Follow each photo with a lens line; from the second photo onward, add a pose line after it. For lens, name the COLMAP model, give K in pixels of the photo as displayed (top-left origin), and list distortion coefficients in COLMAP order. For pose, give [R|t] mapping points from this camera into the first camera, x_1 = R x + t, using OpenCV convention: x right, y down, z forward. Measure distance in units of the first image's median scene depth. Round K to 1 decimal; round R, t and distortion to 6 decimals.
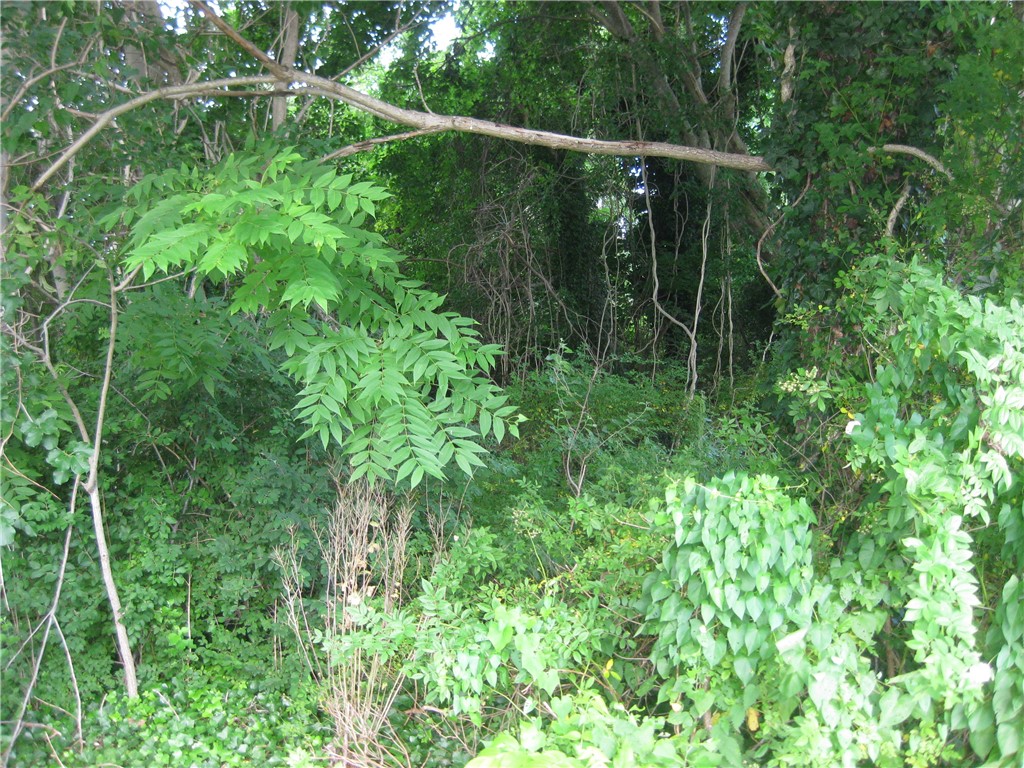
lens RADIAL K [[1144.8, 0, 513.3], [0, 1144.8, 377.9], [0, 0, 1]] dist [-0.033263, 0.000000]
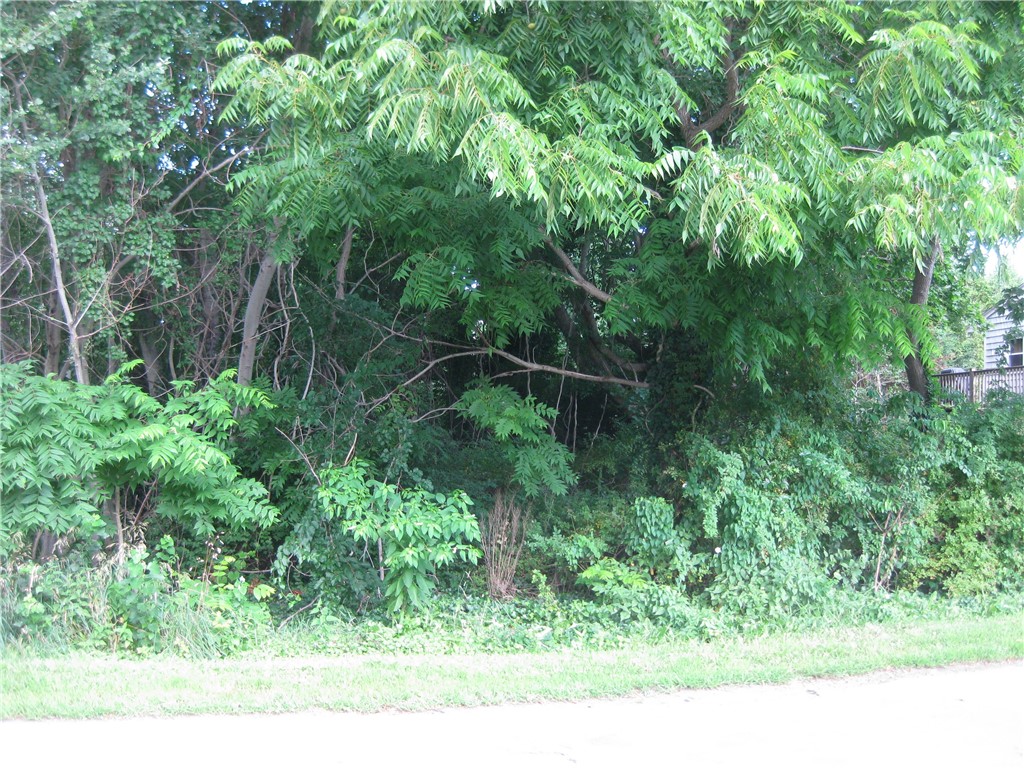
lens RADIAL K [[1144.8, 0, 512.1], [0, 1144.8, 387.4], [0, 0, 1]] dist [-0.033263, 0.000000]
pose [[0.977192, 0.065310, 0.202065, -0.974635], [-0.054721, 0.996841, -0.057559, -0.024543], [-0.205186, 0.045189, 0.977679, -2.390015]]
